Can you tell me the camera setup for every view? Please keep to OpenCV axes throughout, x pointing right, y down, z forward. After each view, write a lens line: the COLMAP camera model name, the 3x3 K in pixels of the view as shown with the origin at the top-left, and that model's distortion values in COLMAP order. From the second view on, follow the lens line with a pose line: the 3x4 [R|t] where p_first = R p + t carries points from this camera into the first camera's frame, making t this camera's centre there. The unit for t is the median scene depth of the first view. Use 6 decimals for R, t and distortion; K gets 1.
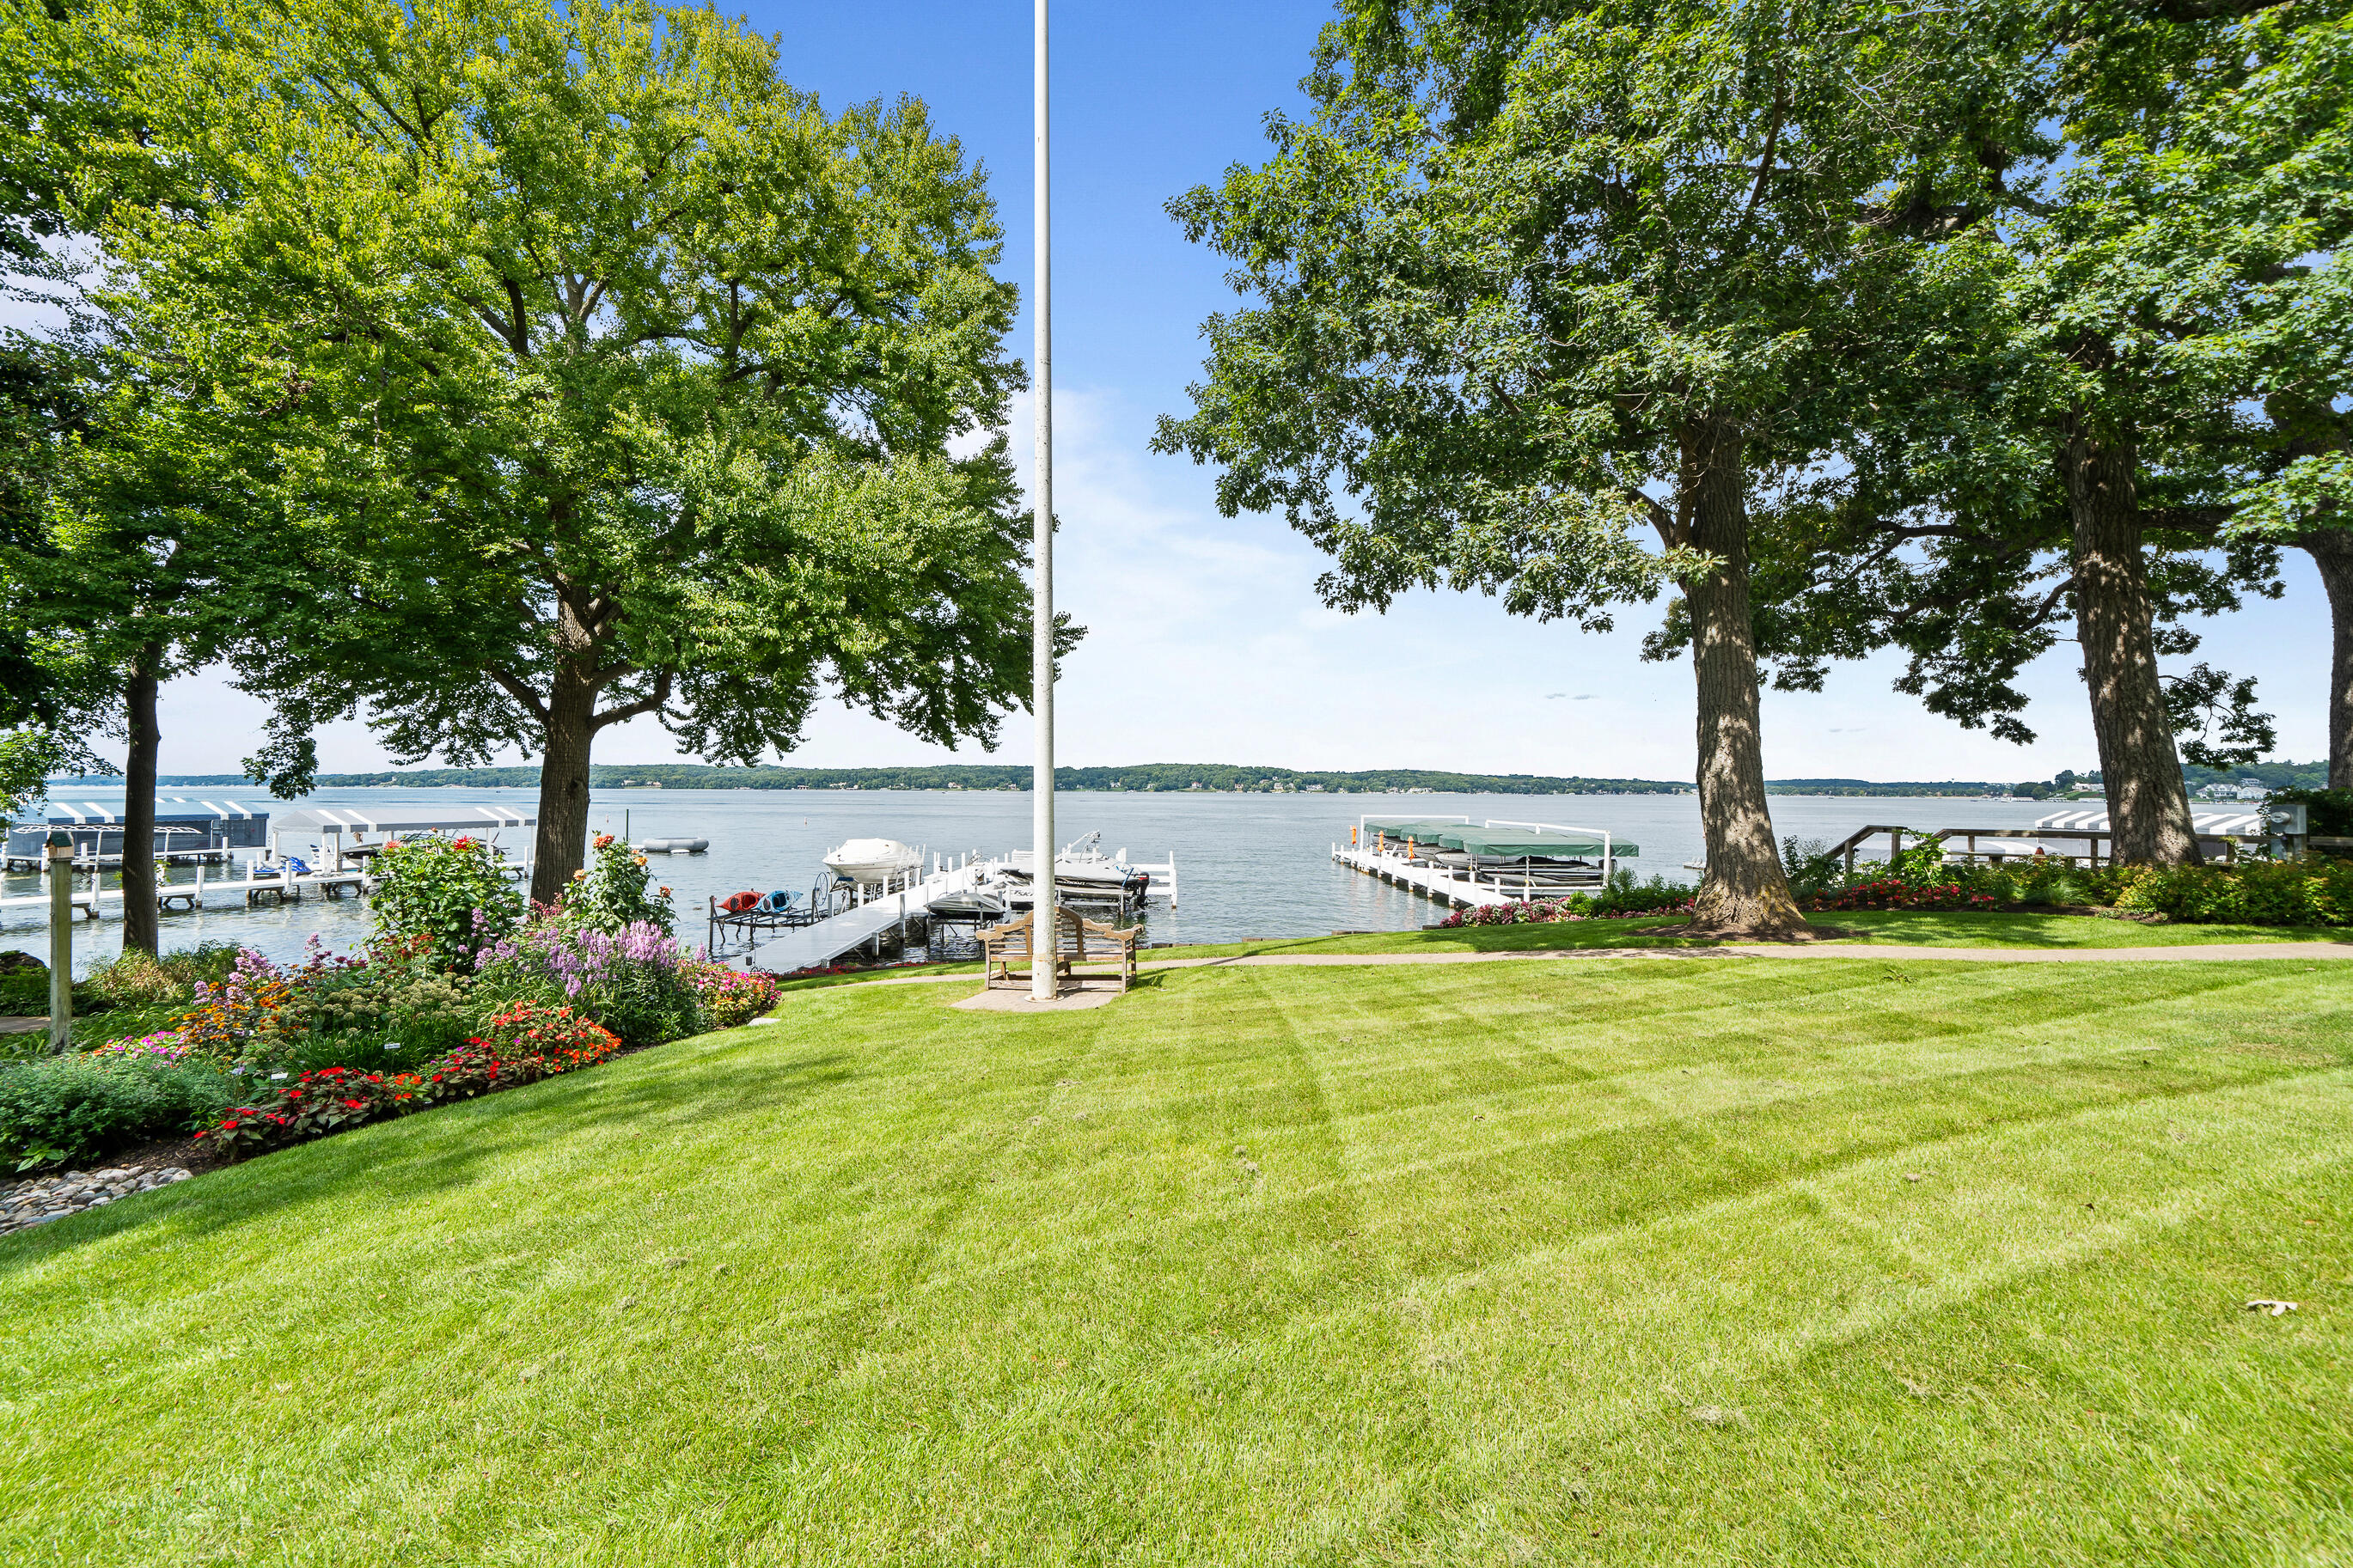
lens RADIAL K [[928.5, 0, 1160.5], [0, 928.5, 792.1], [0, 0, 1]] dist [-0.003816, 0.000471]
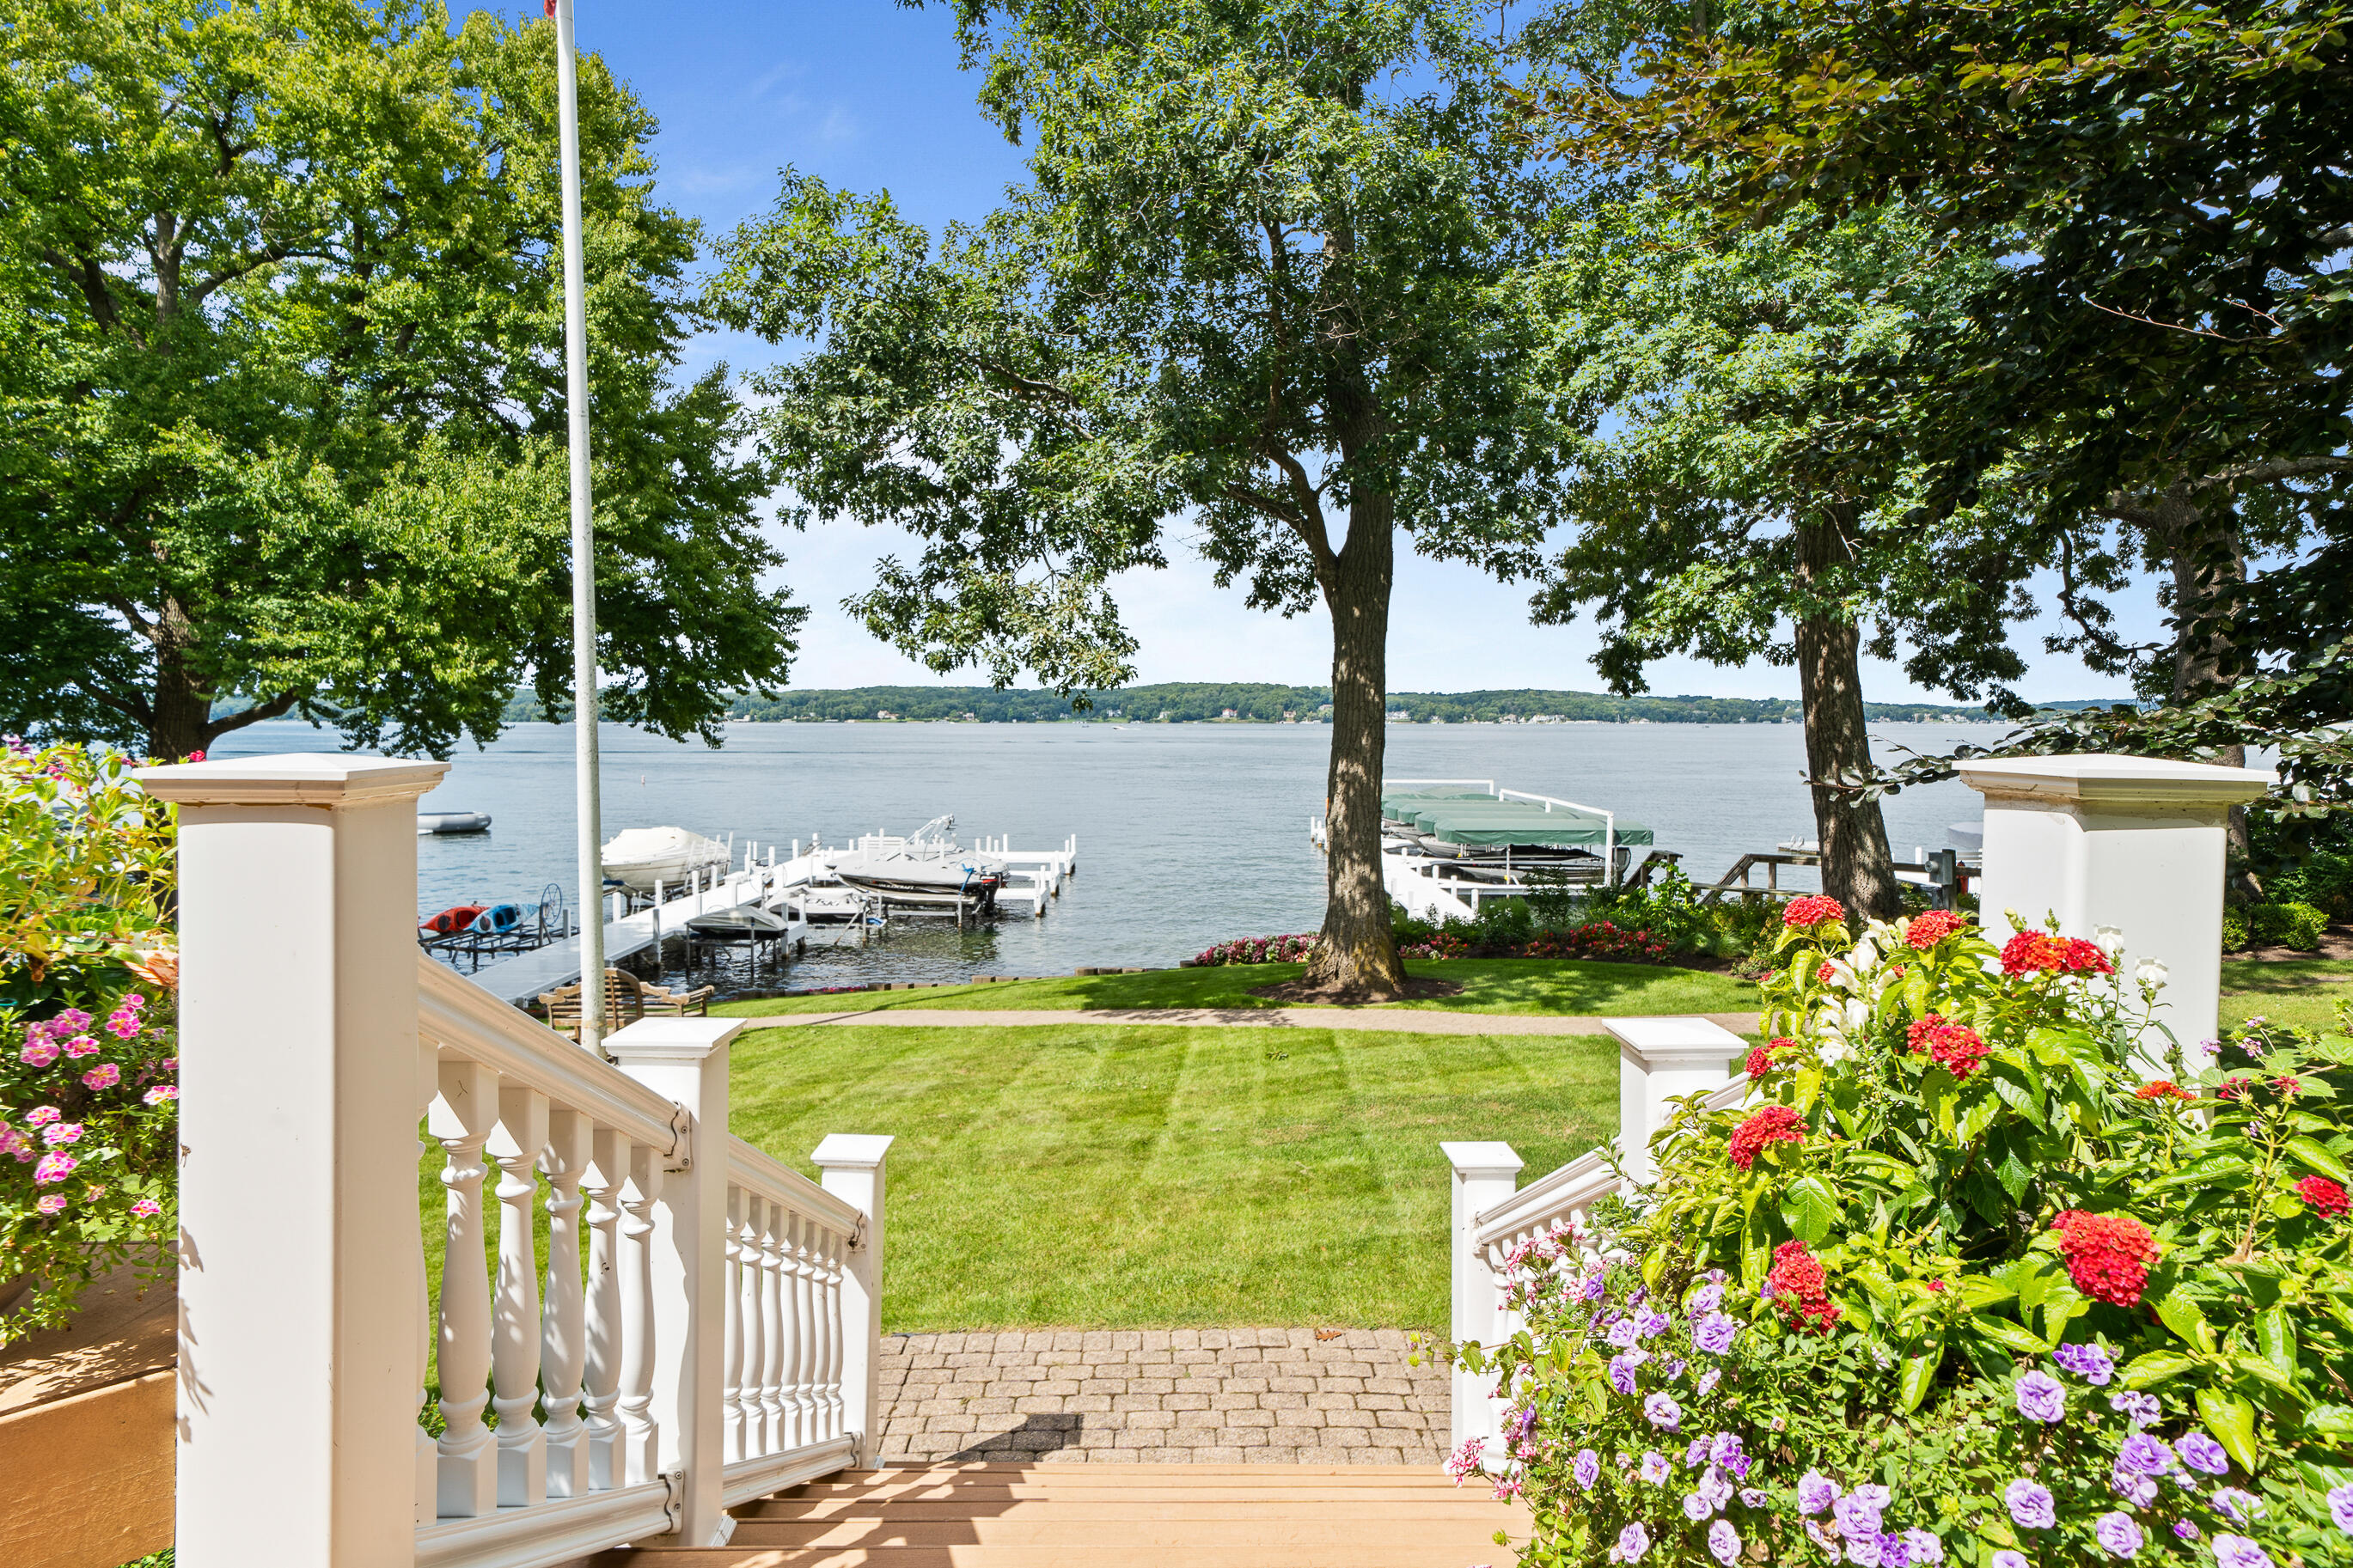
lens RADIAL K [[1317.3, 0, 1164.6], [0, 1317.3, 762.0], [0, 0, 1]] dist [0.021333, -0.002661]
pose [[0.999930, -0.005987, -0.010210, 0.251407], [0.006283, 0.999555, 0.029169, -0.068562], [0.010030, -0.029231, 0.999522, -0.195025]]
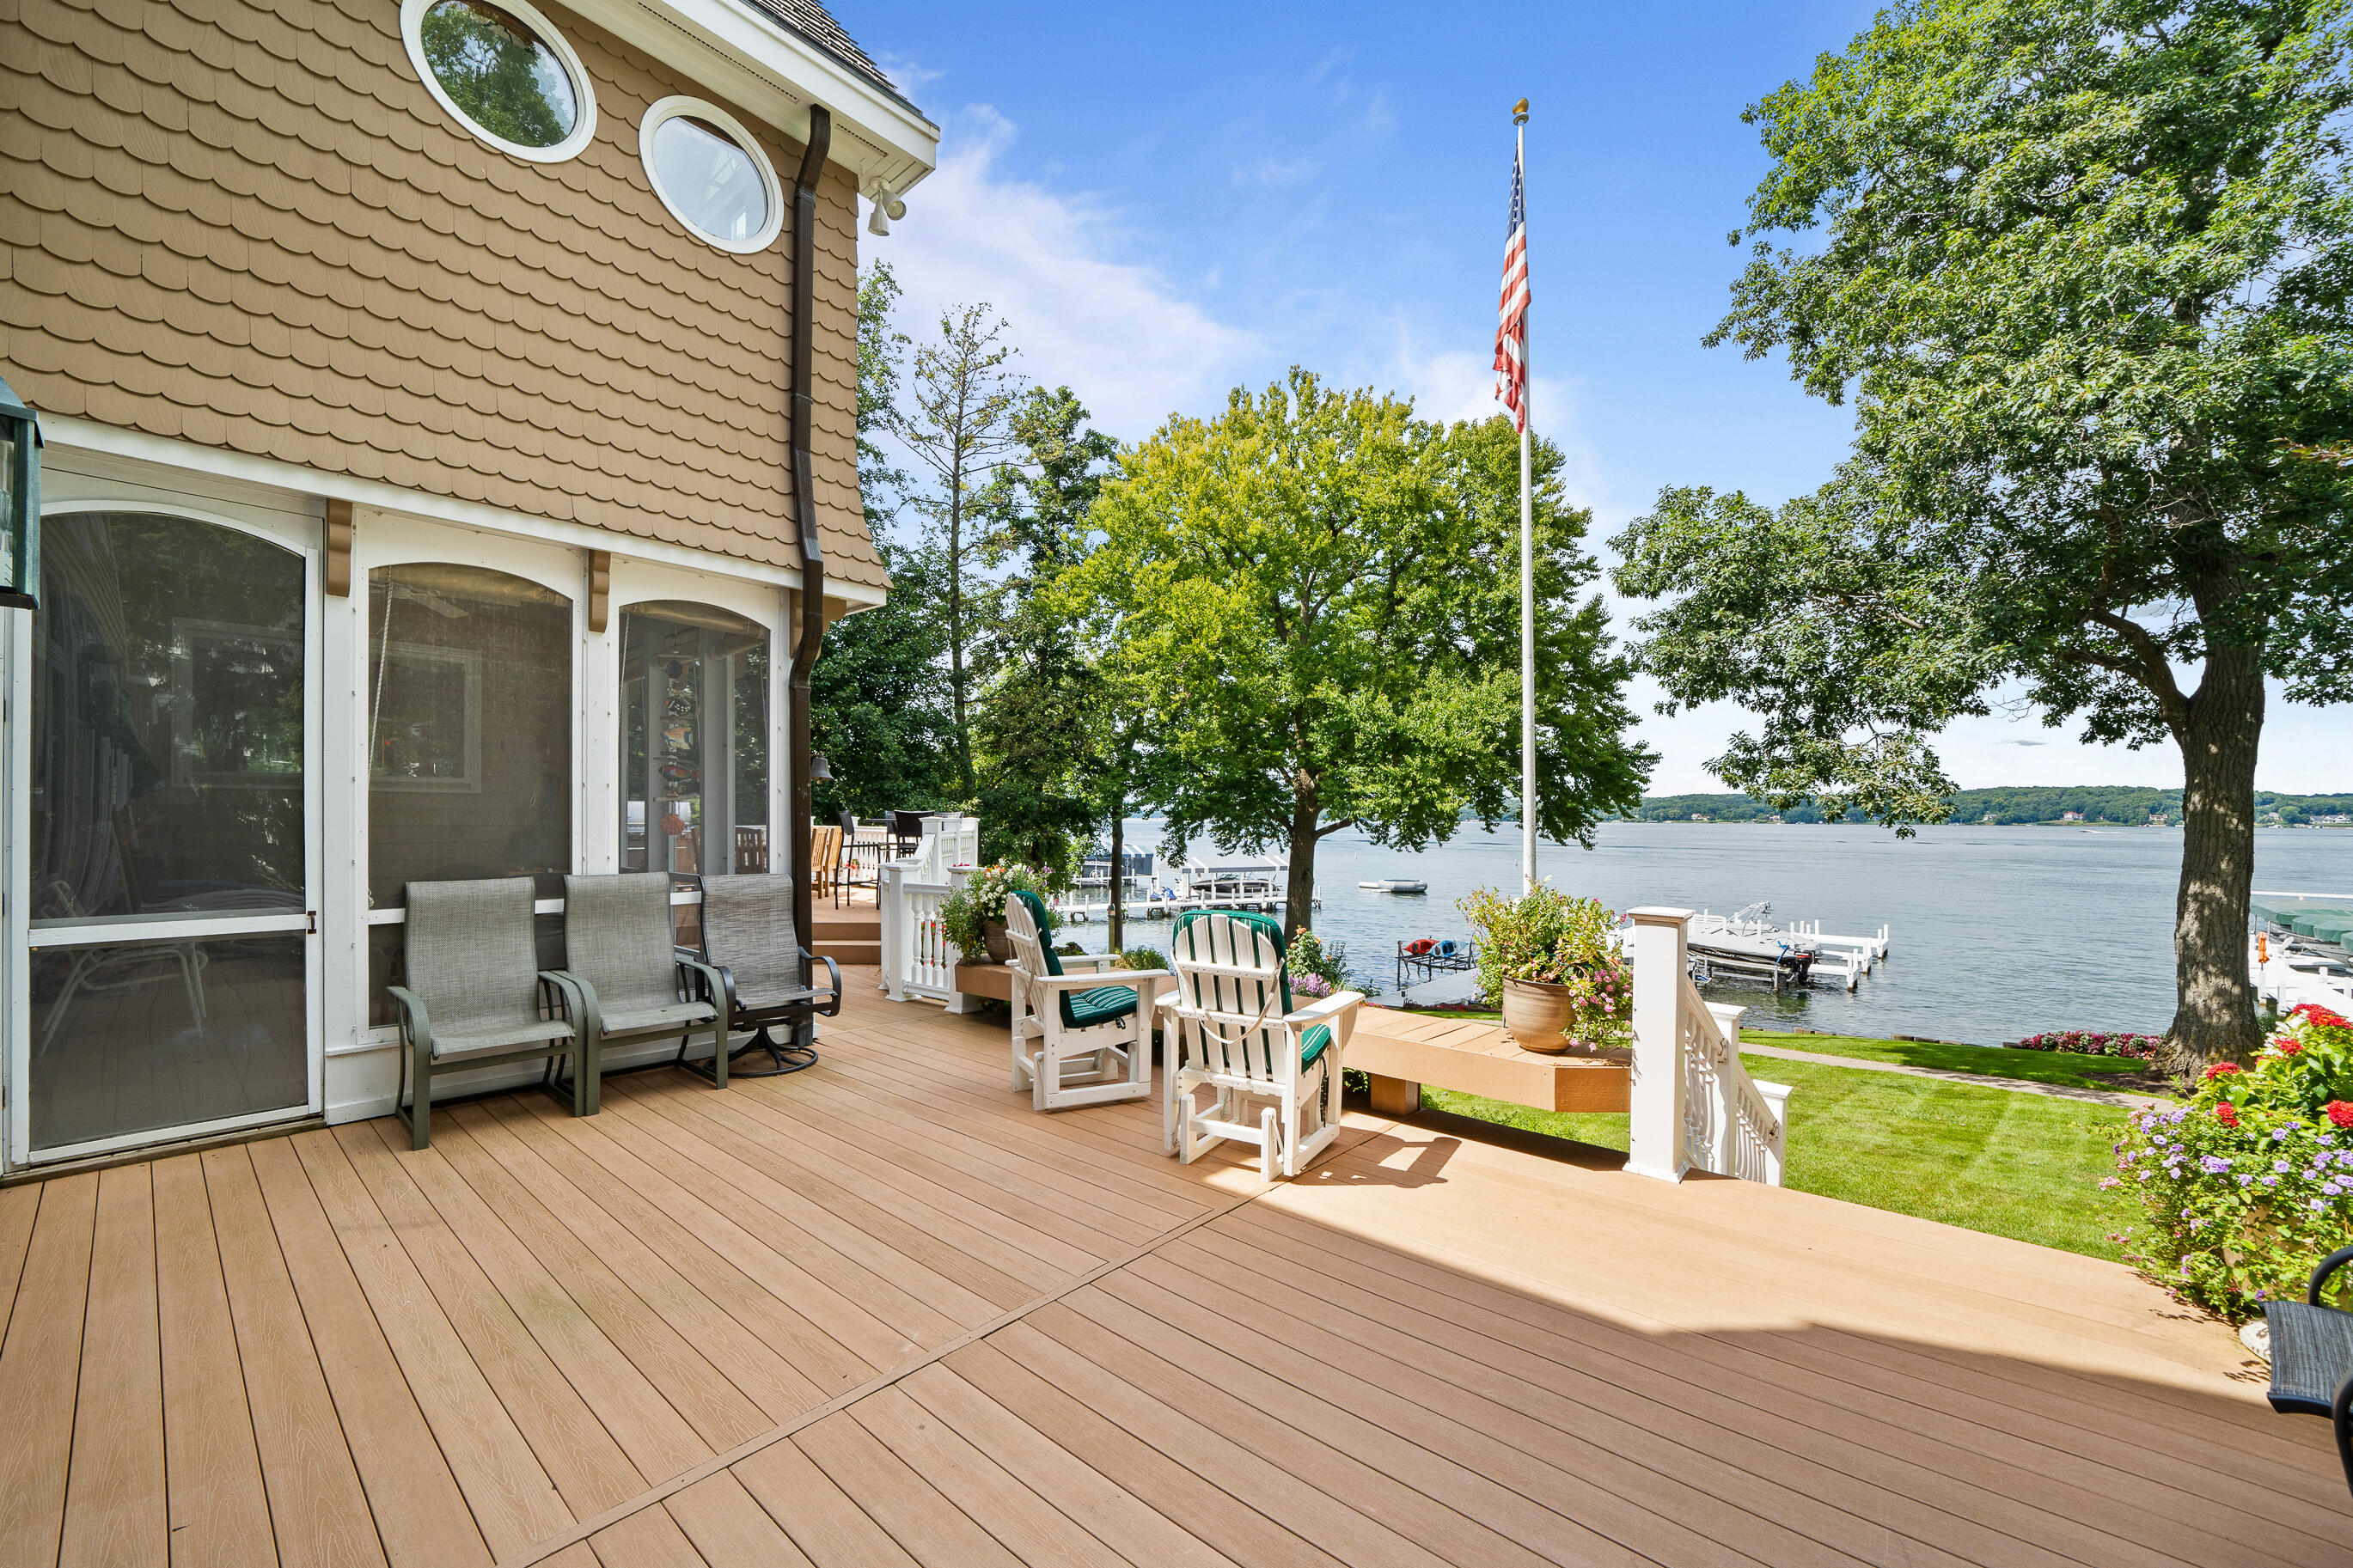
lens RADIAL K [[919.2, 0, 1166.5], [0, 919.2, 814.6], [0, 0, 1]] dist [-0.013116, 0.001871]
pose [[0.735148, -0.004769, -0.677890, 0.254669], [-0.002677, 0.999947, -0.009937, -0.083041], [0.677901, 0.009120, 0.735097, -0.318367]]
